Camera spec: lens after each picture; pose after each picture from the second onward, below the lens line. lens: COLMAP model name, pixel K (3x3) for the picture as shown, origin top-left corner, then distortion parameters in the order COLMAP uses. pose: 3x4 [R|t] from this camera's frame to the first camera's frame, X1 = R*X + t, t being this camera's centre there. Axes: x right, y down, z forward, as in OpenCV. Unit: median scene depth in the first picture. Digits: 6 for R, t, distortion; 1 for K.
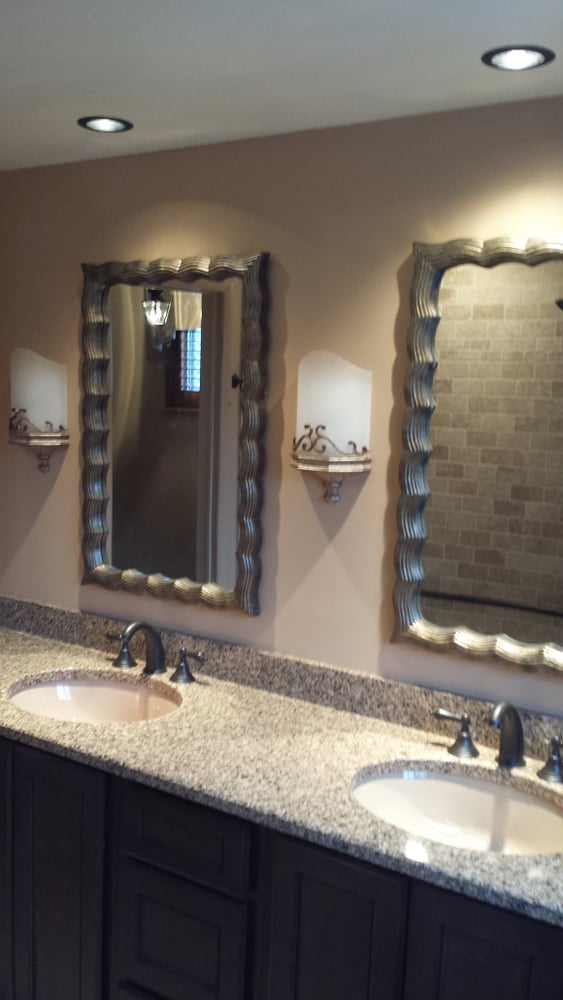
lens RADIAL K [[921.7, 0, 281.5], [0, 921.7, 500.0], [0, 0, 1]] dist [0.129605, -0.315229]
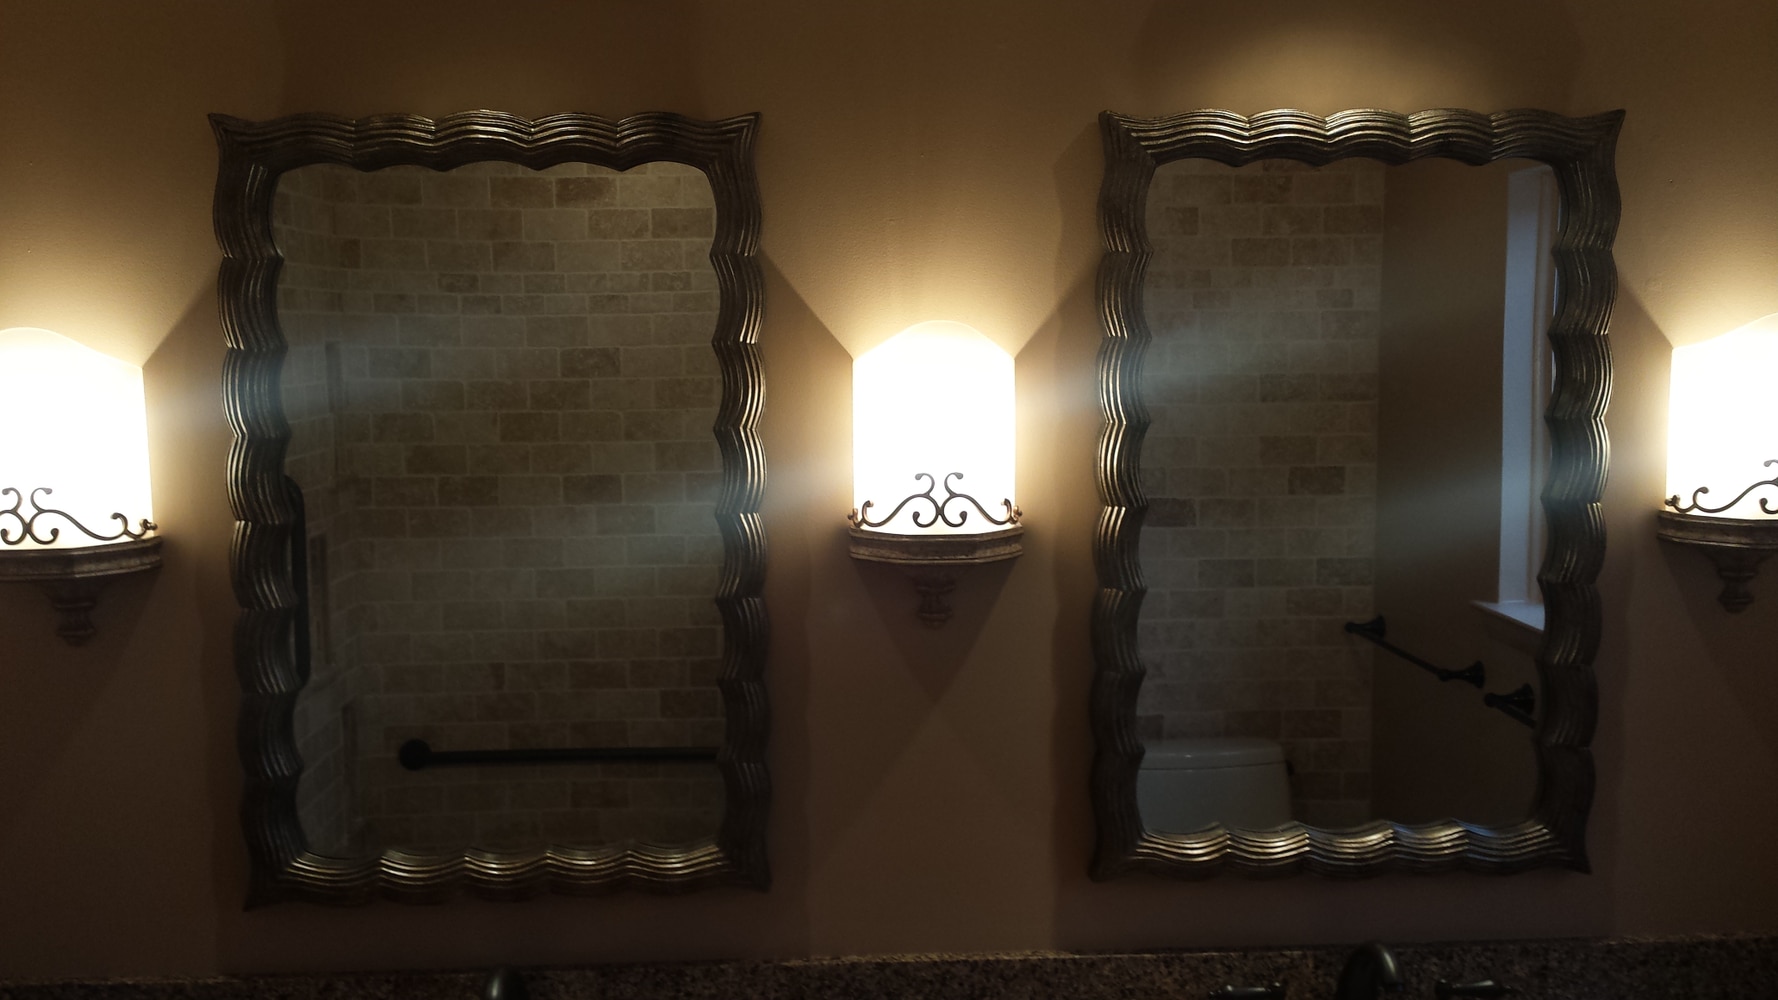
lens RADIAL K [[1638.8, 0, 920.6], [0, 1638.8, 495.9], [0, 0, 1]] dist [0.129605, -0.315229]
pose [[0.806908, -0.092135, 0.583447, -0.420486], [0.106593, 0.994256, 0.009590, -0.068592], [-0.580980, 0.054453, 0.812094, 0.264993]]
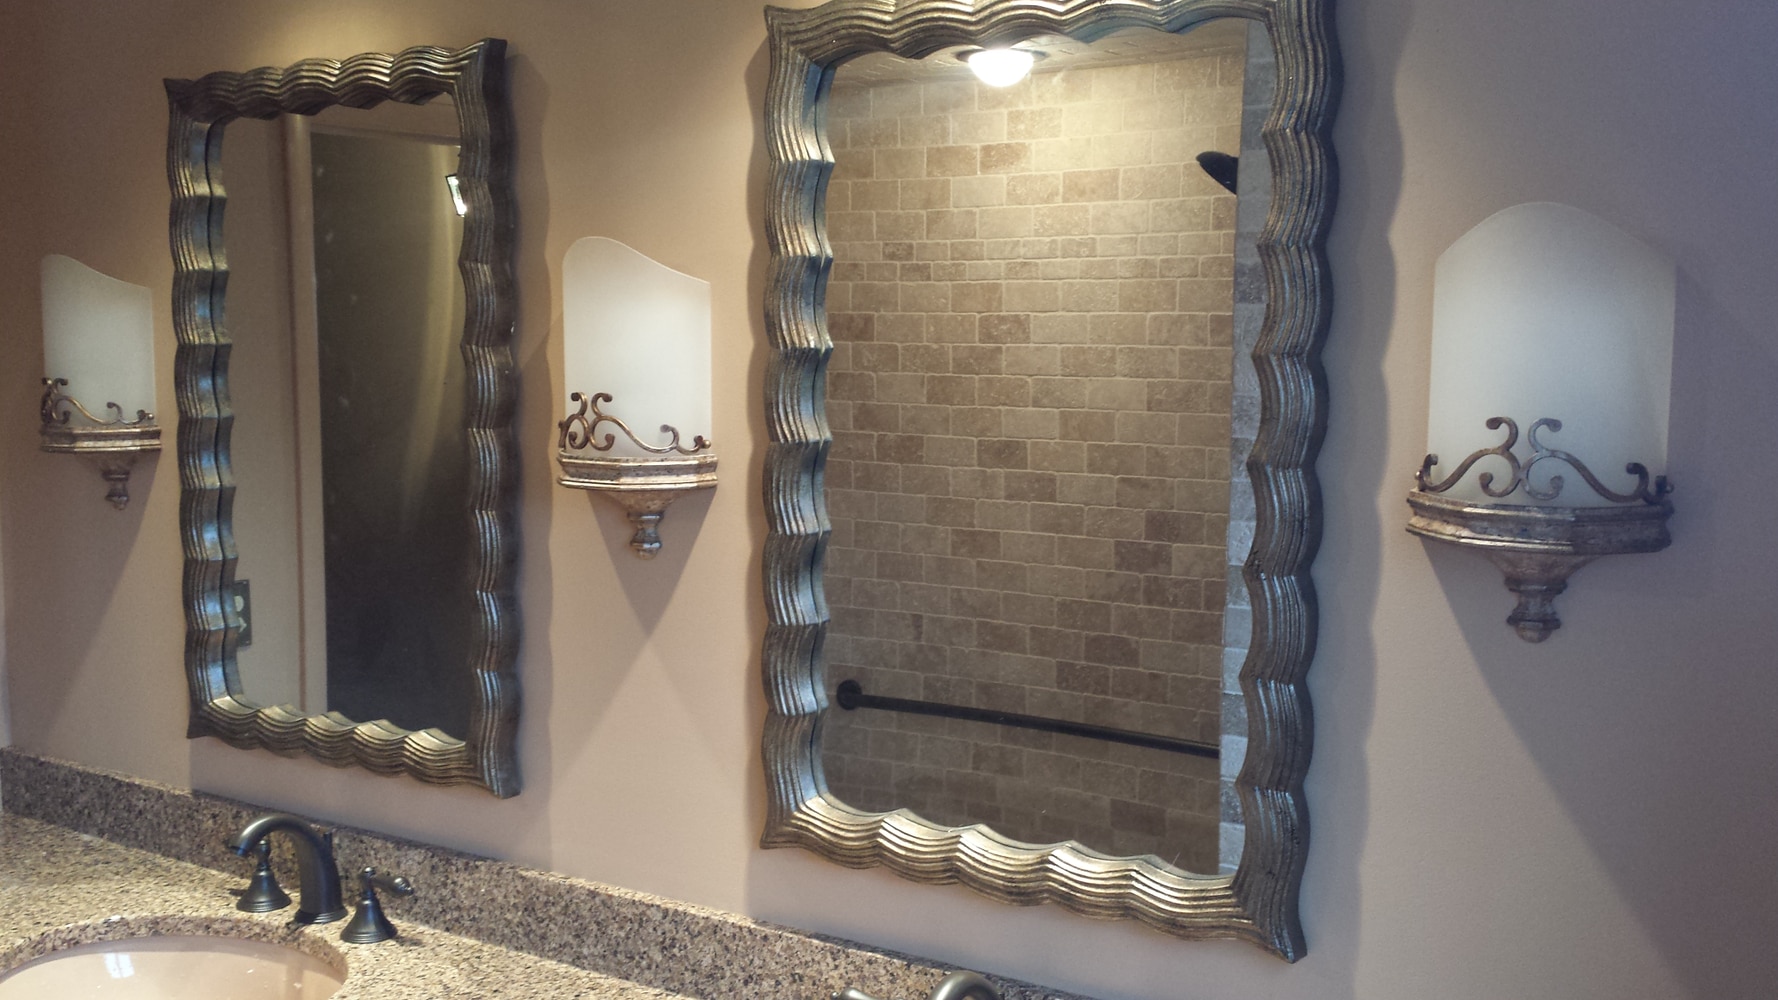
lens RADIAL K [[1638.8, 0, 920.6], [0, 1638.8, 495.9], [0, 0, 1]] dist [0.129605, -0.315229]
pose [[0.998999, -0.023174, 0.038268, 0.150842], [0.024416, 0.999179, -0.032324, 0.003024], [-0.037488, 0.033226, 0.998745, 0.129288]]
